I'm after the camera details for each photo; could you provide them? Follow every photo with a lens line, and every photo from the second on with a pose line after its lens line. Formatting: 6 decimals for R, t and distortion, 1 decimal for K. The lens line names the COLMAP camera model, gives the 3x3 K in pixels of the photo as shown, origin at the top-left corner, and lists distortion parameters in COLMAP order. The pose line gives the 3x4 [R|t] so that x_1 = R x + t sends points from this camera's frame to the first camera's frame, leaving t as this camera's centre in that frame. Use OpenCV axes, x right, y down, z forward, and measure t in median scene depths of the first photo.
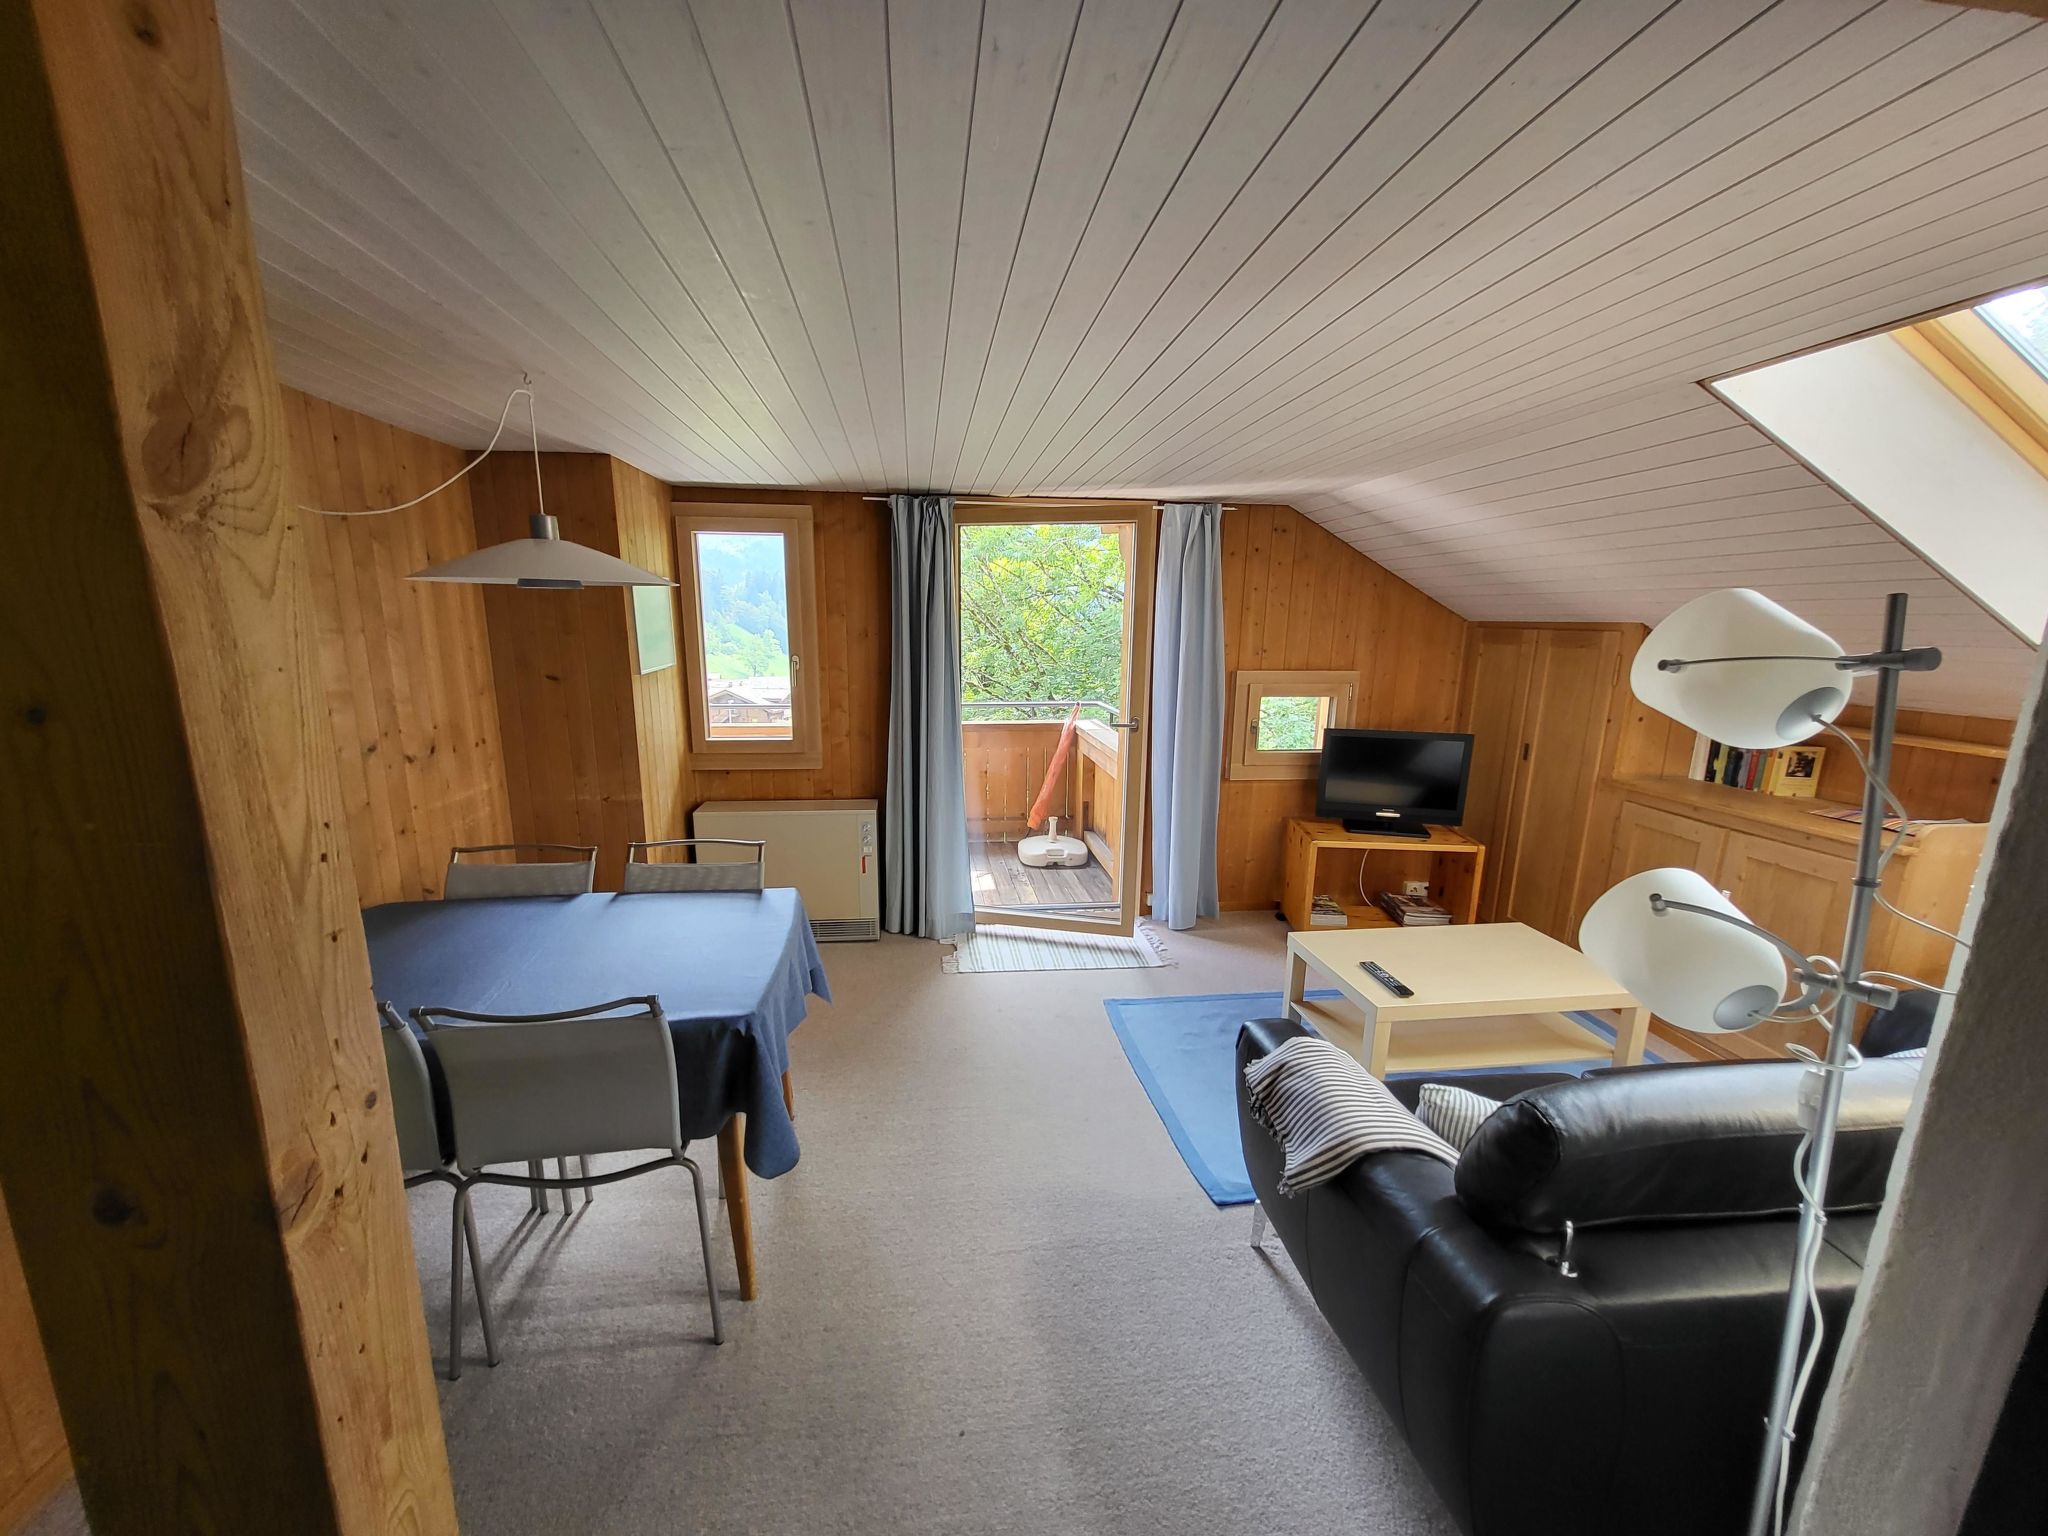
lens RADIAL K [[795.5, 0, 1009.5], [0, 795.5, 786.3], [0, 0, 1]] dist [-0.003172, -0.000274]
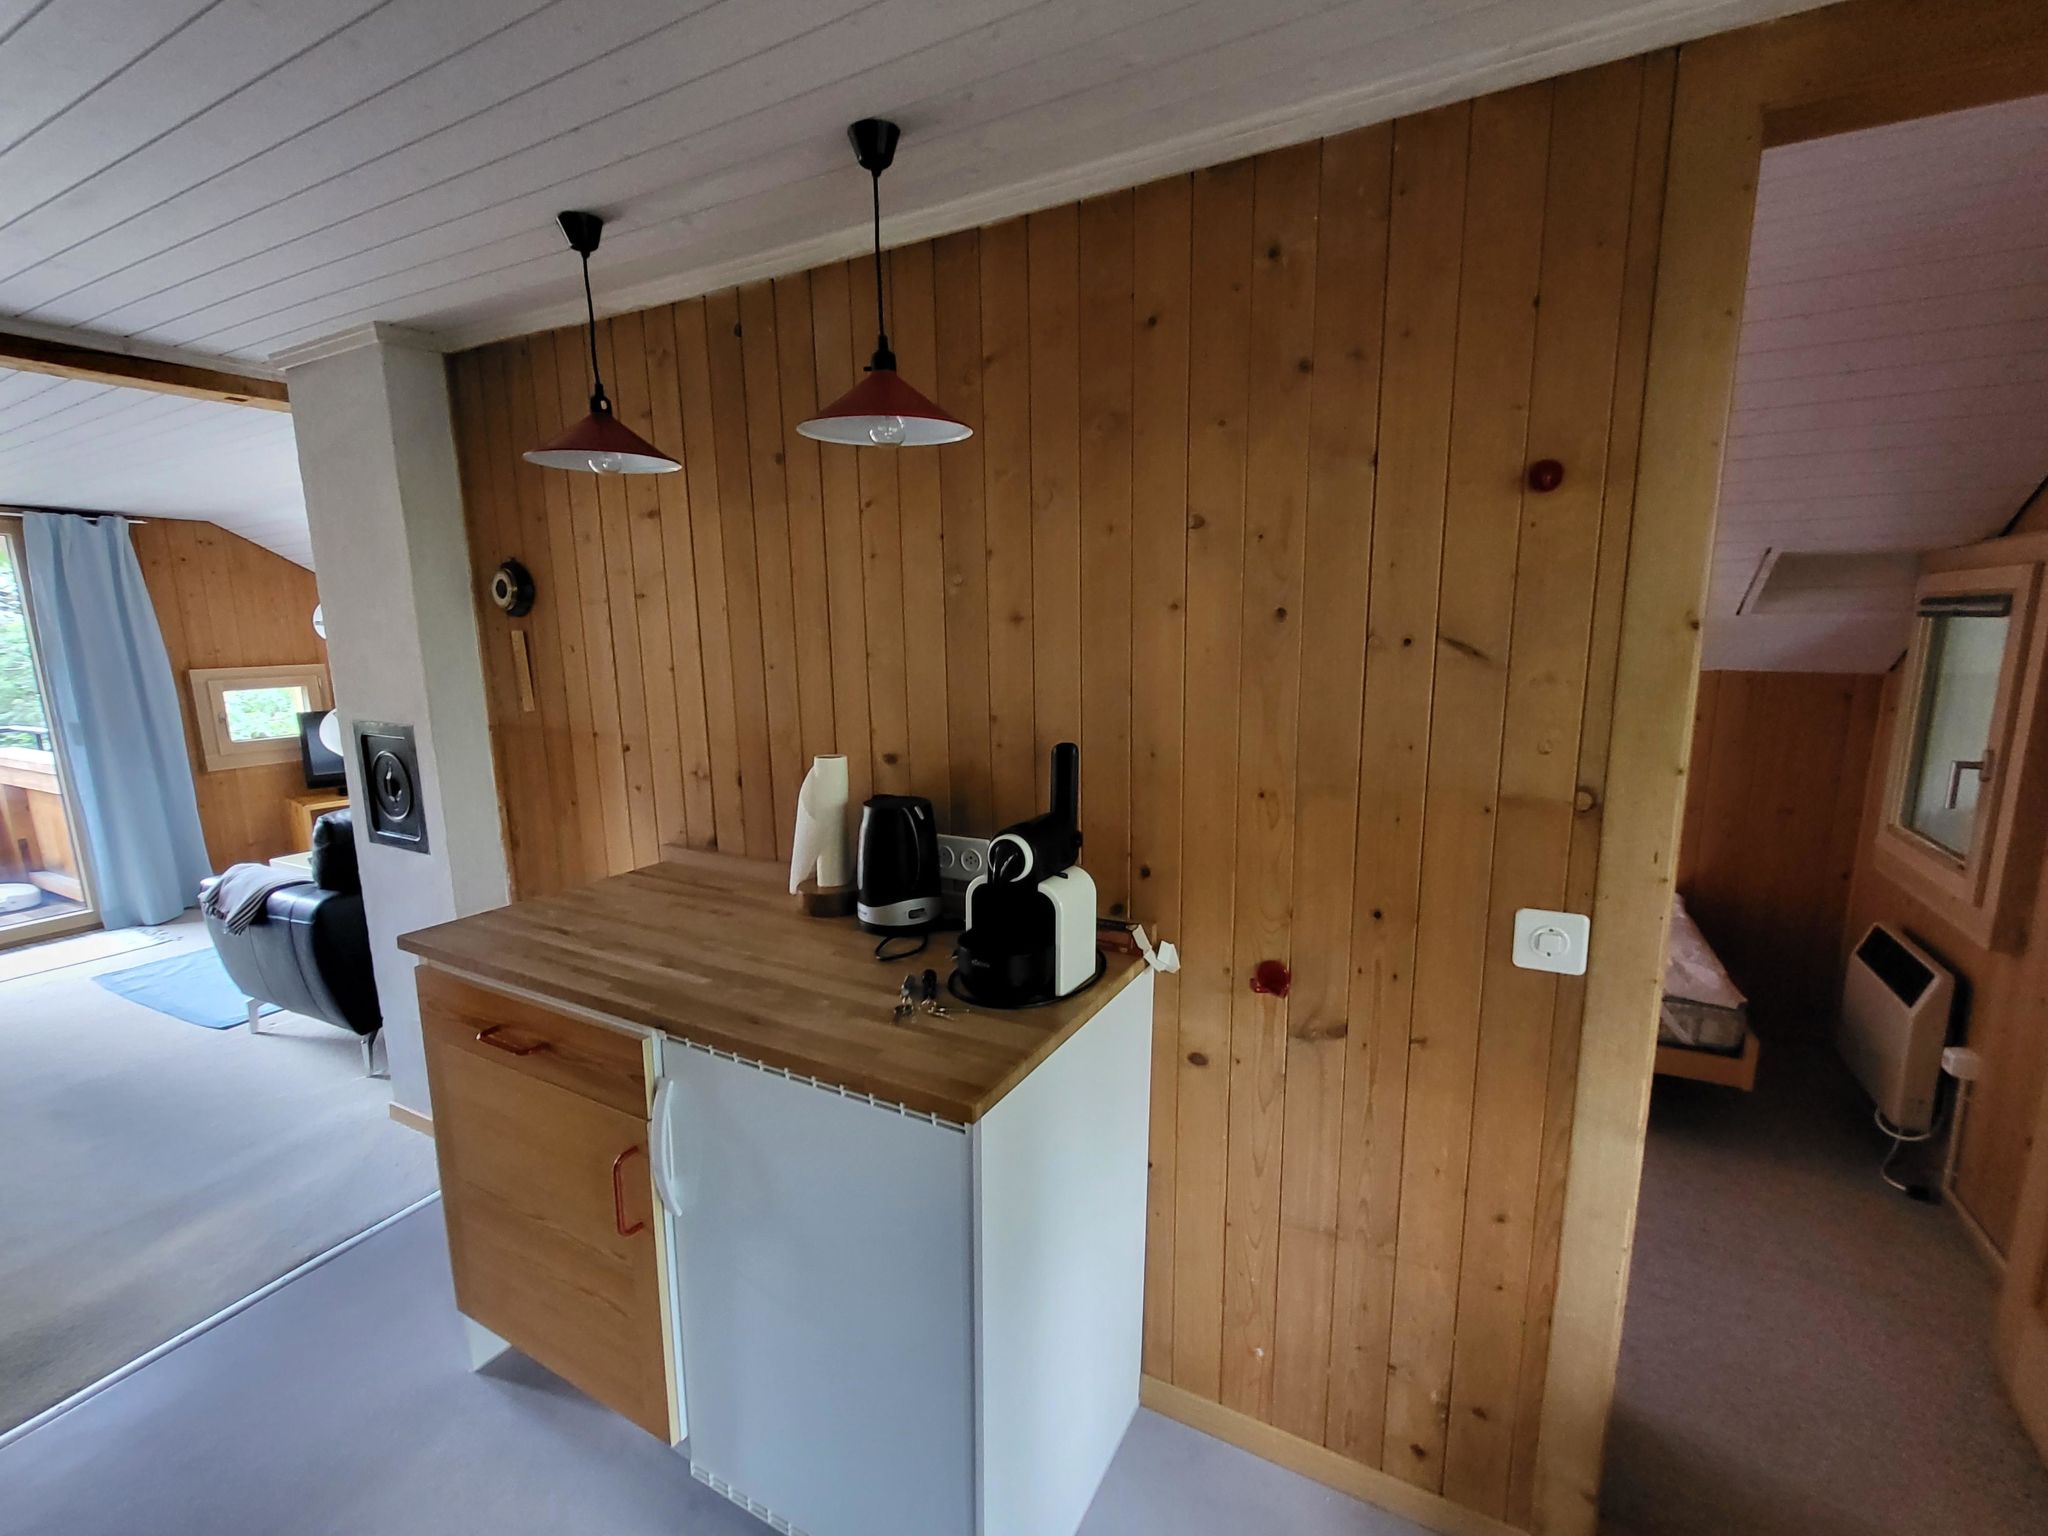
lens RADIAL K [[910.1, 0, 1003.7], [0, 910.1, 791.0], [0, 0, 1]] dist [0.001860, 0.000285]
pose [[0.591072, -0.169666, 0.788573, -0.061716], [0.196426, 0.978474, 0.063293, 0.147768], [-0.782337, 0.117485, 0.611675, -0.575625]]
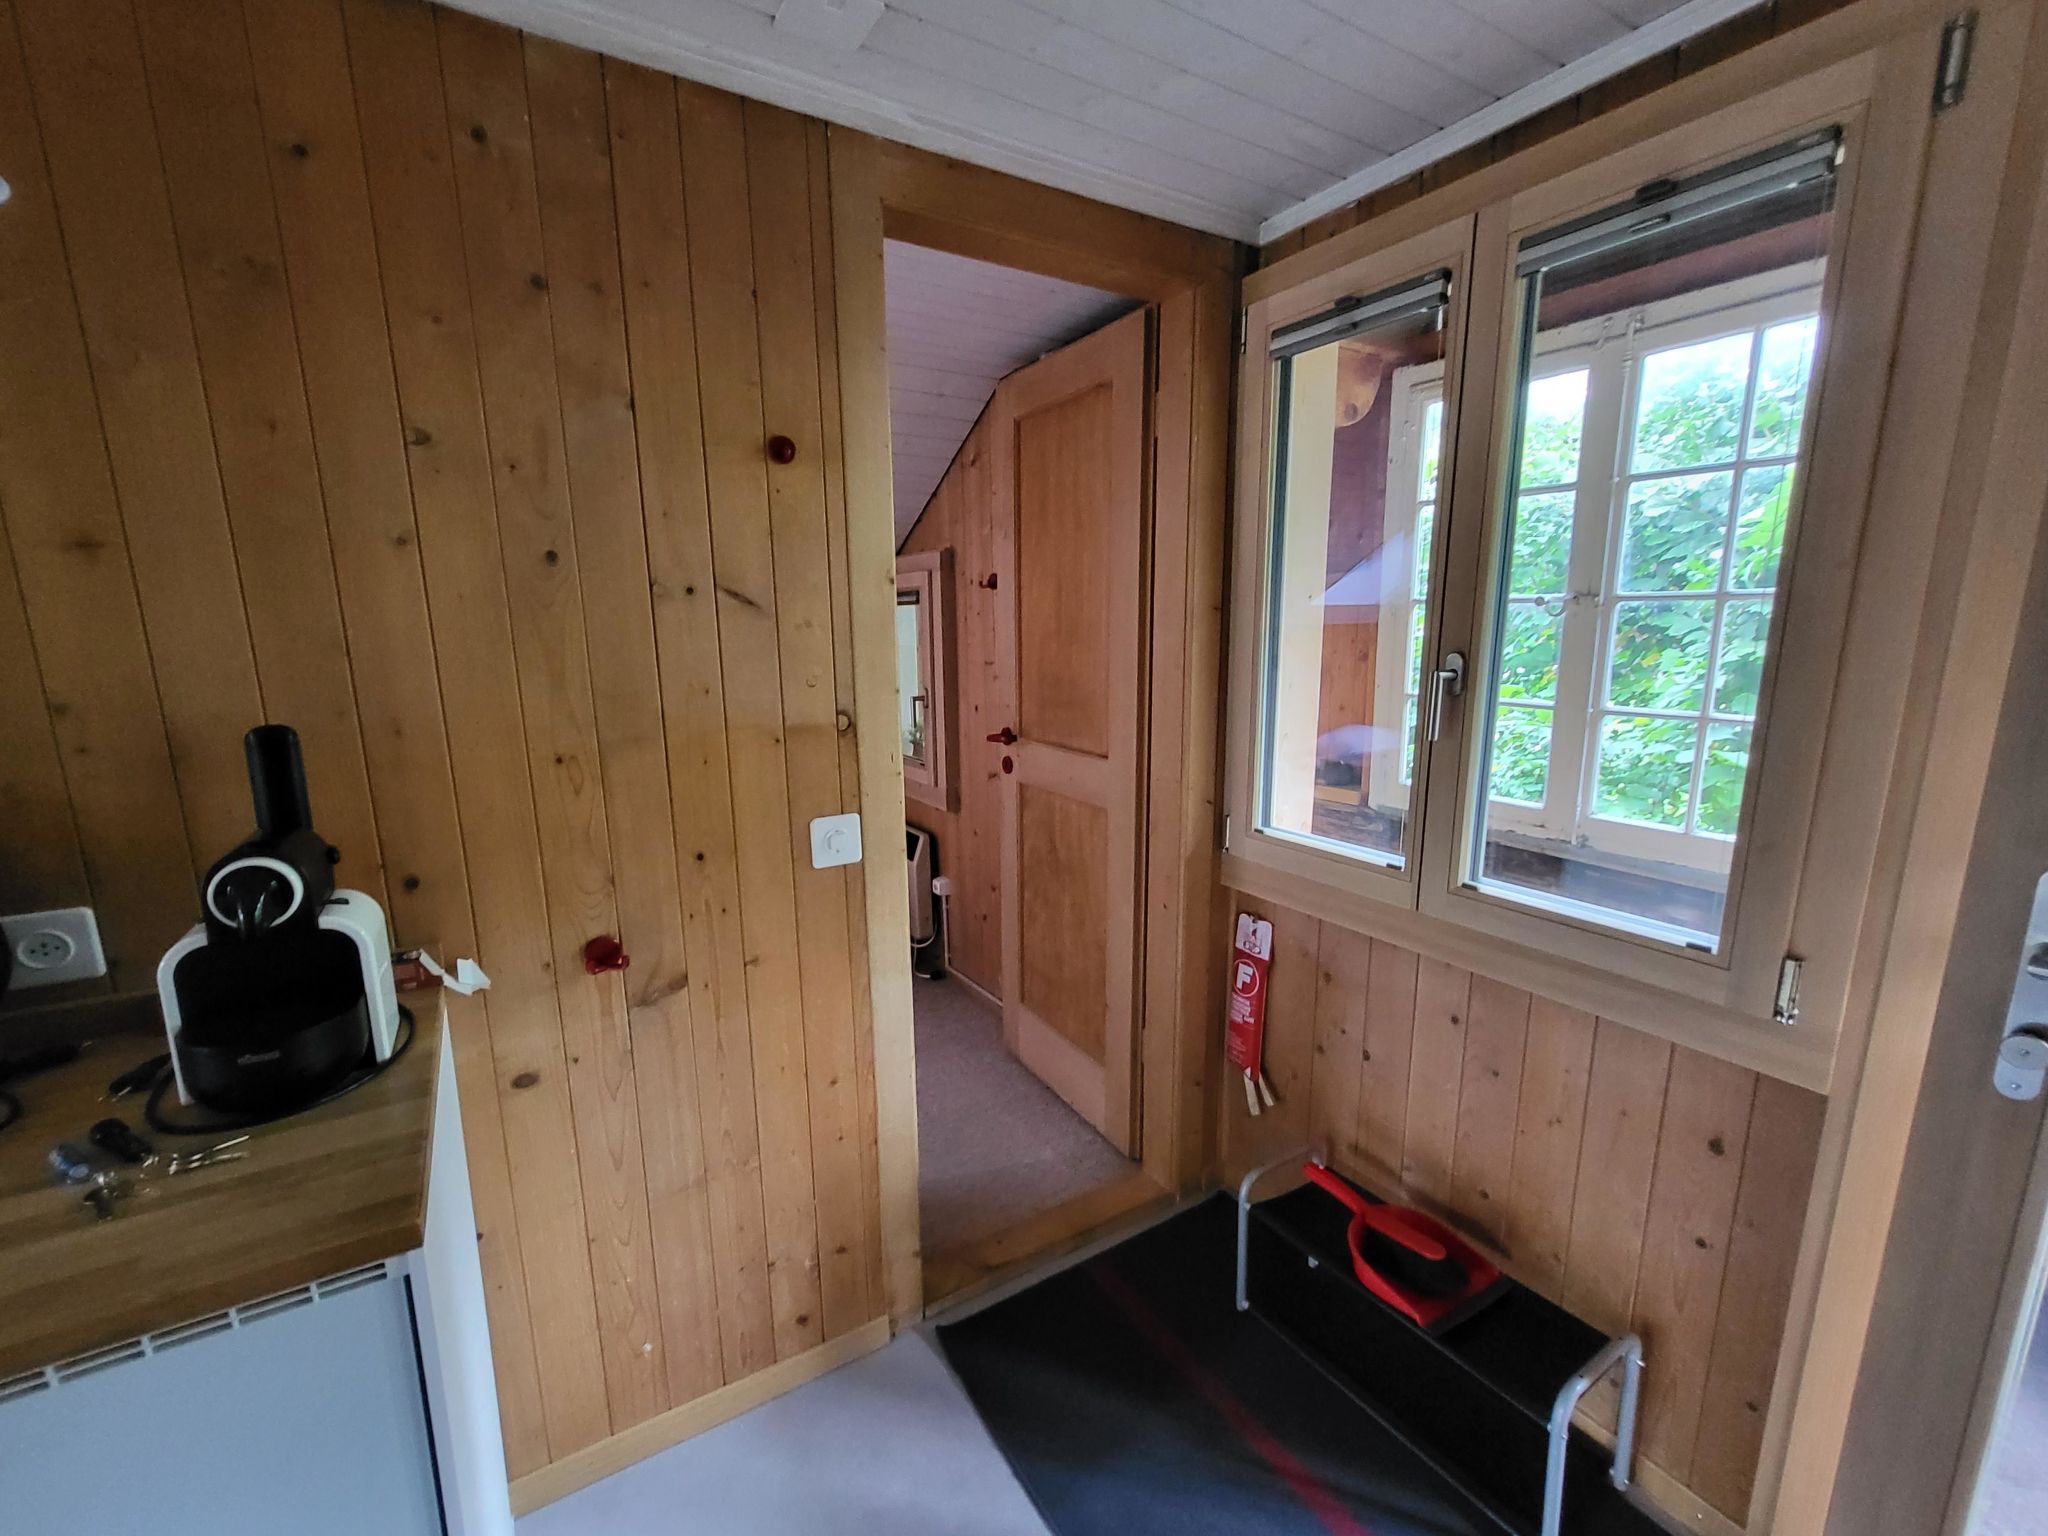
lens RADIAL K [[855.3, 0, 1013.5], [0, 855.3, 790.0], [0, 0, 1]] dist [0.000890, 0.000056]
pose [[-0.415114, -0.185726, 0.890610, -0.059158], [0.199047, 0.936682, 0.288110, 0.146377], [-0.887728, 0.296872, -0.351862, -0.466017]]
